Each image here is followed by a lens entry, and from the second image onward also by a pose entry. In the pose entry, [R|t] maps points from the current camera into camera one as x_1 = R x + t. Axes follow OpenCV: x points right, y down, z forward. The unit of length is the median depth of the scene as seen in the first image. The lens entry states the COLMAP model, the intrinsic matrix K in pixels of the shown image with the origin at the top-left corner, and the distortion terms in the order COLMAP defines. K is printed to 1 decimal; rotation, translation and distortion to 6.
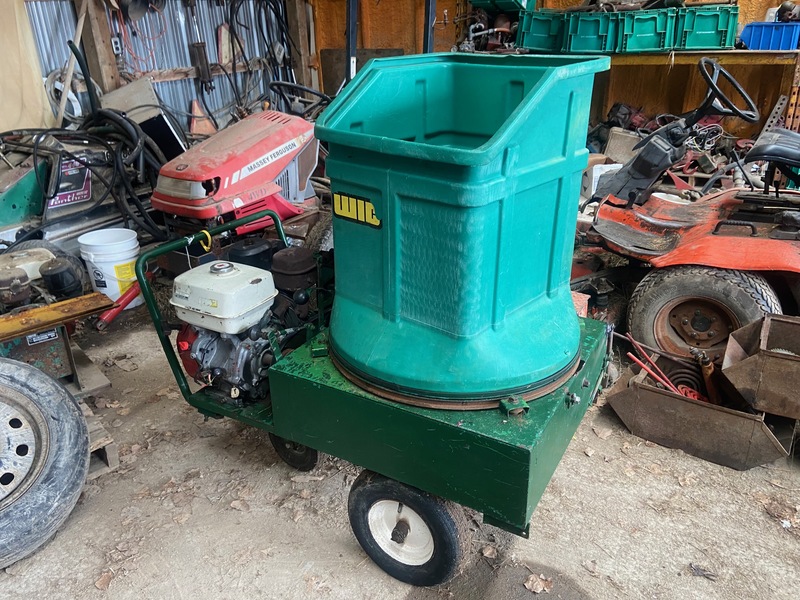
lens RADIAL K [[621.4, 0, 395.7], [0, 621.4, 290.2], [0, 0, 1]] dist [0.118573, -0.151432]
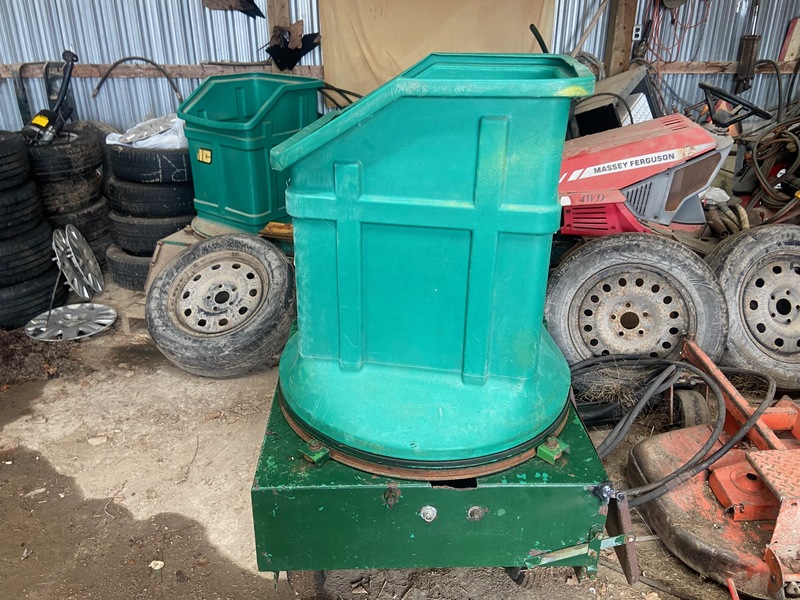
lens RADIAL K [[621.4, 0, 395.7], [0, 621.4, 290.2], [0, 0, 1]] dist [0.118573, -0.151432]
pose [[0.538100, 0.367670, -0.758464, 0.370195], [-0.354374, 0.915137, 0.192204, -0.103853], [0.764766, 0.165355, 0.622728, 0.224445]]
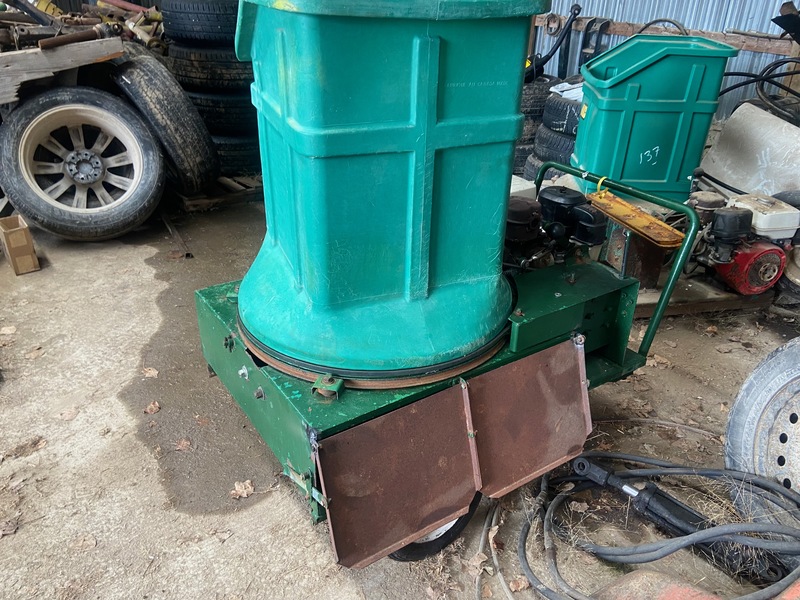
lens RADIAL K [[621.4, 0, 395.7], [0, 621.4, 290.2], [0, 0, 1]] dist [0.118573, -0.151432]
pose [[-0.423616, 0.421585, -0.801758, 0.430690], [-0.383236, 0.718573, 0.580330, -0.257224], [0.820780, 0.553099, -0.142833, 0.615087]]
